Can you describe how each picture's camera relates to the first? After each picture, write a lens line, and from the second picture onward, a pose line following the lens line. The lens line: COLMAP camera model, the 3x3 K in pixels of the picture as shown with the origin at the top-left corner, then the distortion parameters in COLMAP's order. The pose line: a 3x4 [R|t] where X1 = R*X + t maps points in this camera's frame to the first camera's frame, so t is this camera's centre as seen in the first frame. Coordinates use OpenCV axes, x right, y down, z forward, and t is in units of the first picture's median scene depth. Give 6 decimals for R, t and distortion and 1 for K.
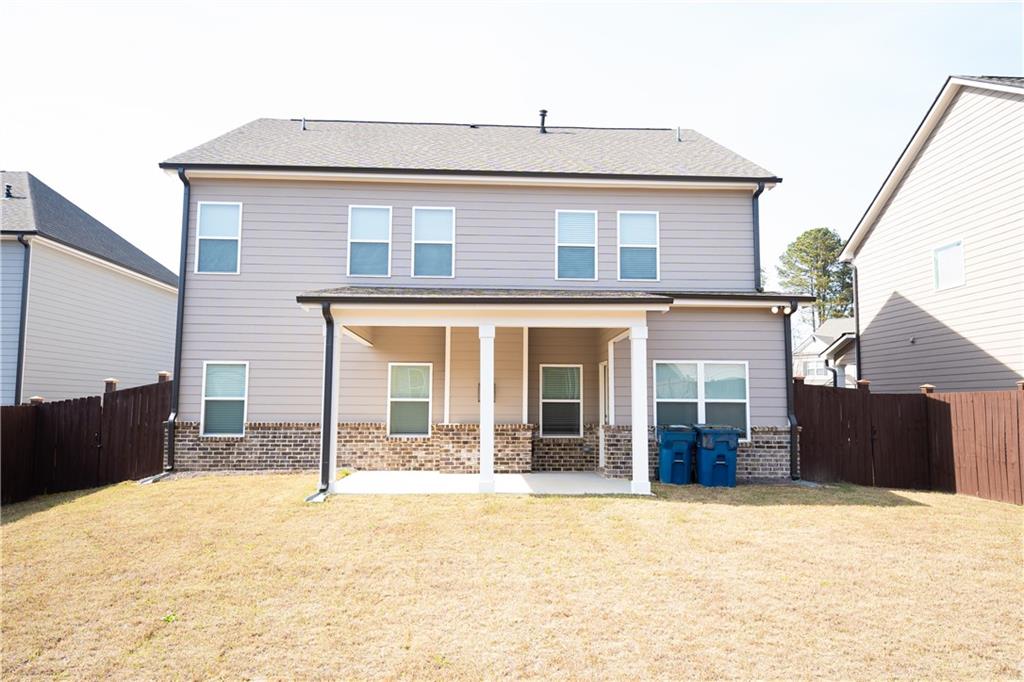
lens RADIAL K [[645.4, 0, 514.3], [0, 645.4, 343.0], [0, 0, 1]] dist [0.009905, -0.012435]
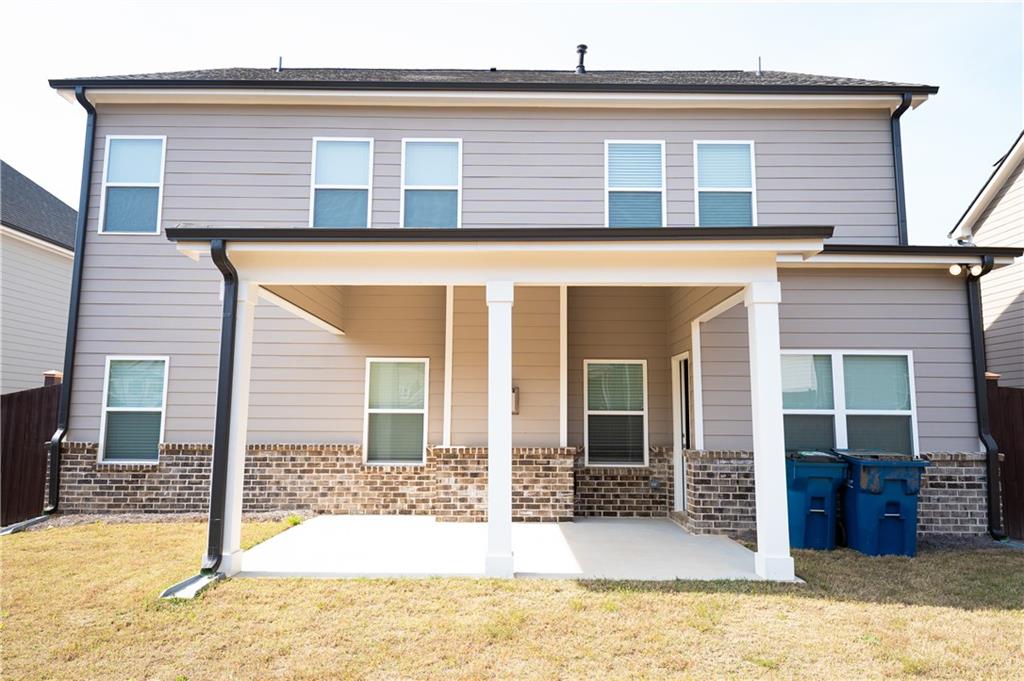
lens RADIAL K [[645.4, 0, 510.8], [0, 645.4, 345.3], [0, 0, 1]] dist [0.009905, -0.012435]
pose [[0.998425, -0.005501, -0.055831, -0.000021], [0.004487, 0.999823, -0.018283, 0.031627], [0.055921, 0.018004, 0.998273, 0.325089]]
